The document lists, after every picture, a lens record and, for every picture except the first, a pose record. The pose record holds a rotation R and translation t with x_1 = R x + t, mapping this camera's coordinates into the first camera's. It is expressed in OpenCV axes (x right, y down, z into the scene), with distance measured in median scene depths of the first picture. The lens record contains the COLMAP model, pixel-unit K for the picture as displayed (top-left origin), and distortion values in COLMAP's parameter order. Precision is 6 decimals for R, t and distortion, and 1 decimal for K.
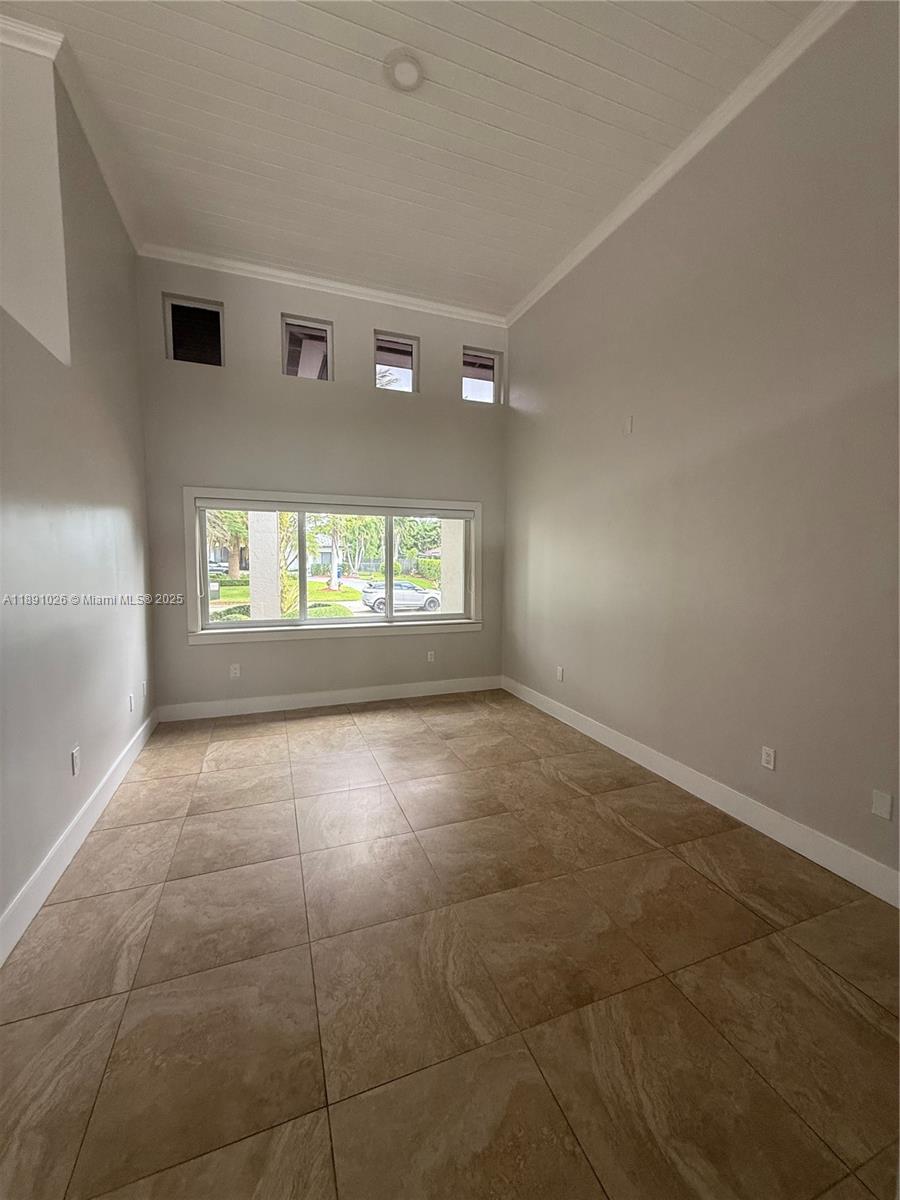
lens RADIAL K [[476.8, 0, 457.9], [0, 476.8, 596.3], [0, 0, 1]] dist [-0.004379, 0.000141]
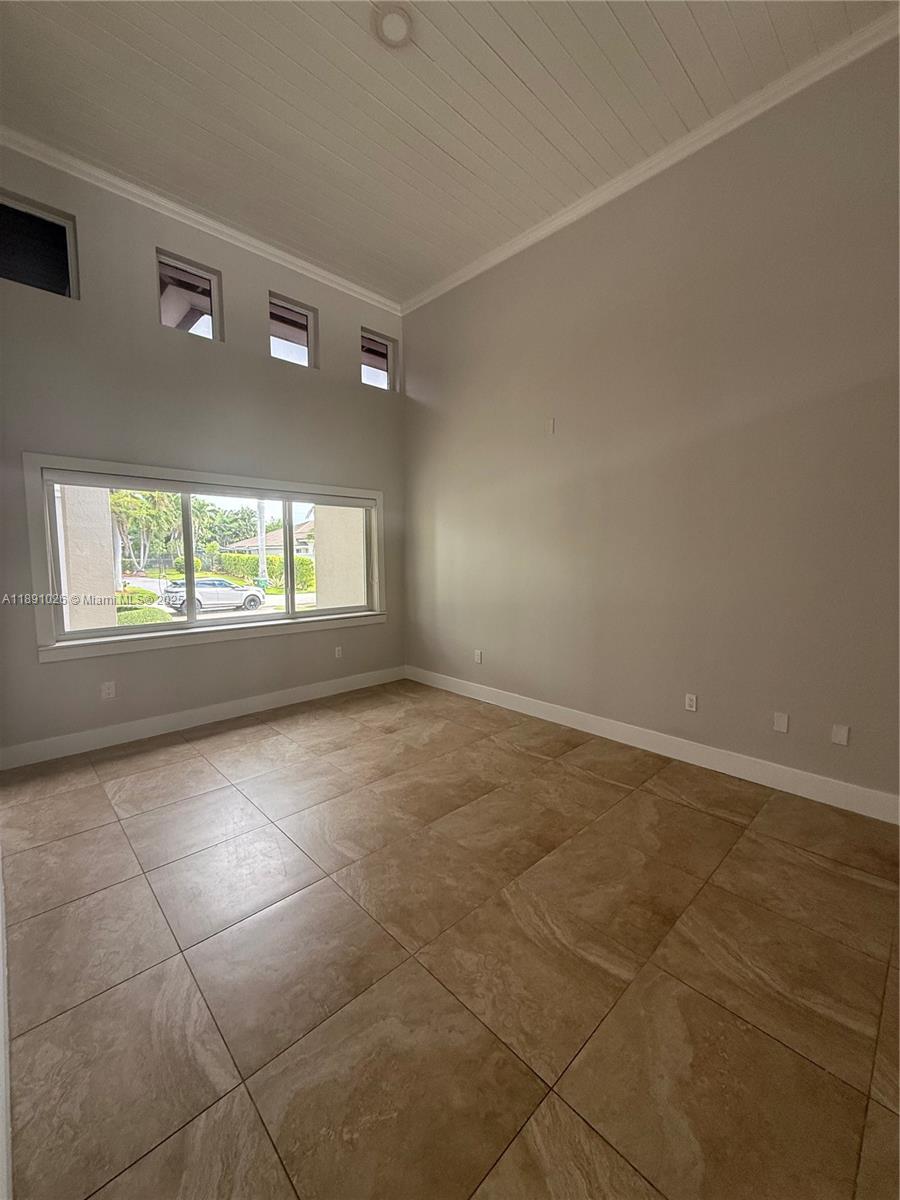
lens RADIAL K [[476.8, 0, 440.3], [0, 476.8, 597.1], [0, 0, 1]] dist [-0.004379, 0.000141]
pose [[0.922015, -0.042394, 0.384826, -0.289870], [0.037625, 0.999093, 0.019919, 0.007045], [-0.385321, -0.003887, 0.922774, 0.062798]]
